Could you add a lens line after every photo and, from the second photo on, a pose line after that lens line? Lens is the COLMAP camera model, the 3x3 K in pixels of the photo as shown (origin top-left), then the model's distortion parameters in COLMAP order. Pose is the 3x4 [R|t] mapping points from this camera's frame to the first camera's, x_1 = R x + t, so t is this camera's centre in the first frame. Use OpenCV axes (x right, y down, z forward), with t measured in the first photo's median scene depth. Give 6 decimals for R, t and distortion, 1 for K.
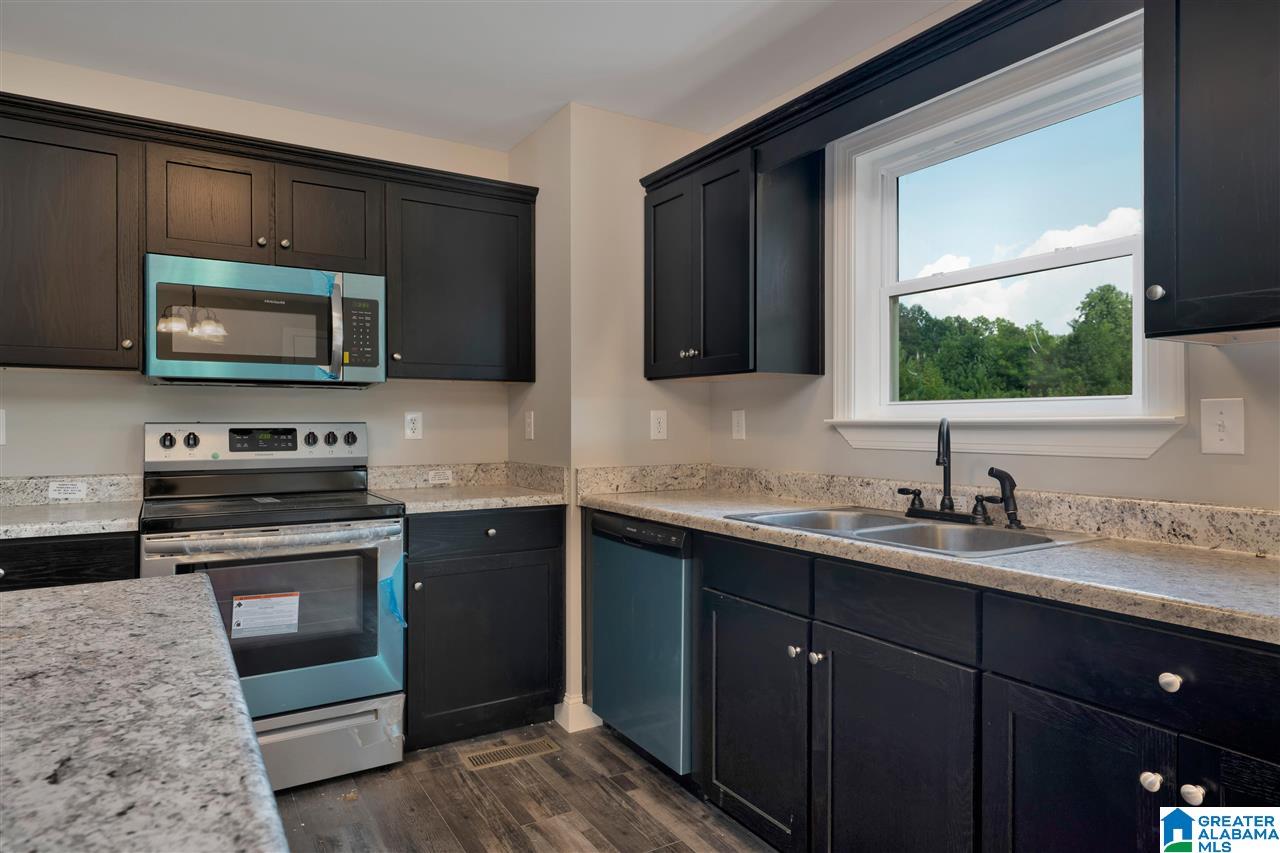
lens RADIAL K [[748.5, 0, 640.2], [0, 748.5, 432.1], [0, 0, 1]] dist [0.004082, 0.000916]
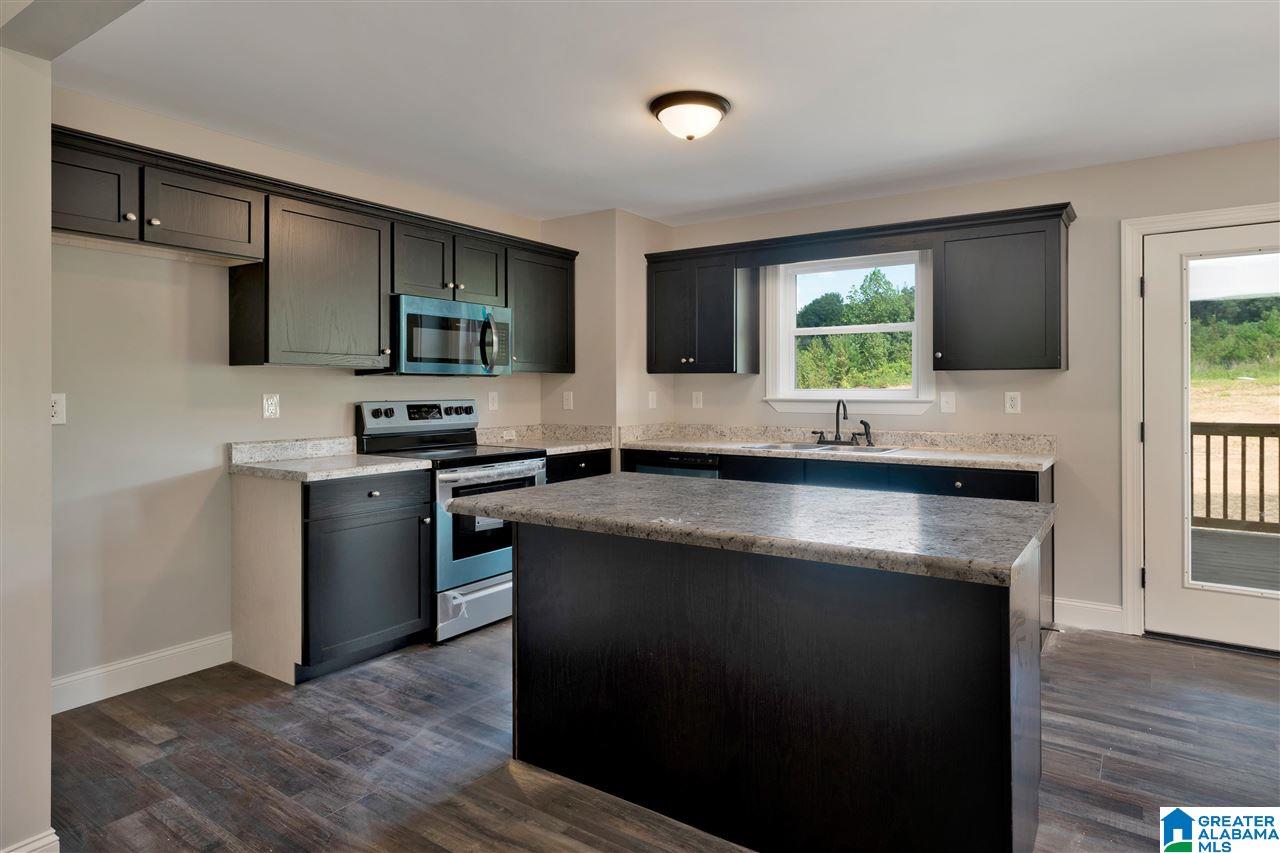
lens RADIAL K [[704.6, 0, 644.6], [0, 704.6, 386.2], [0, 0, 1]] dist [-0.004387, -0.000489]
pose [[0.913614, 0.000750, 0.406583, -0.712820], [0.004980, 0.999903, -0.013035, -0.022110], [-0.406553, 0.013934, 0.913521, -0.493192]]
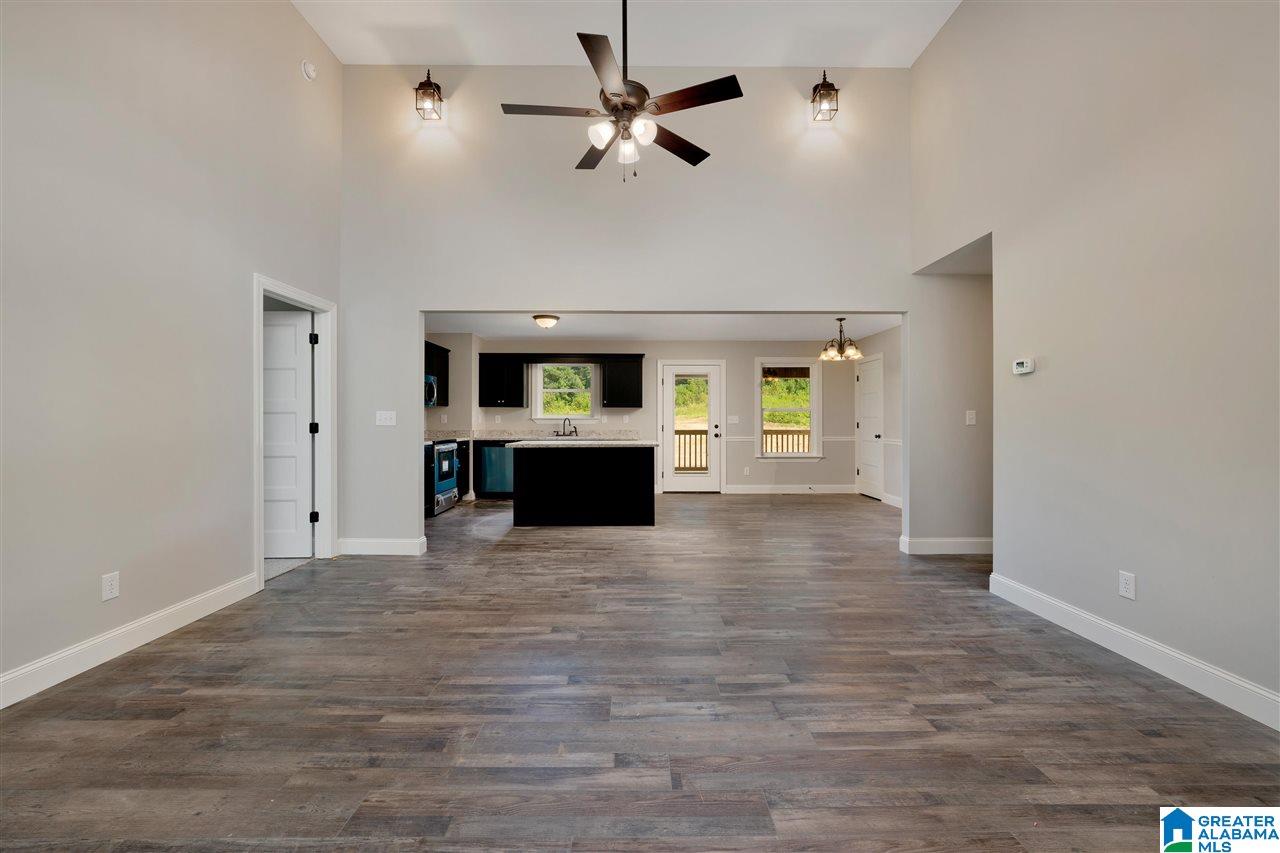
lens RADIAL K [[517.7, 0, 633.8], [0, 517.7, 438.3], [0, 0, 1]] dist [-0.010351, -0.000198]
pose [[0.535550, -0.032538, 0.843876, -1.925480], [0.009519, 0.999427, 0.032494, 0.011515], [-0.844450, -0.009369, 0.535553, -1.123305]]
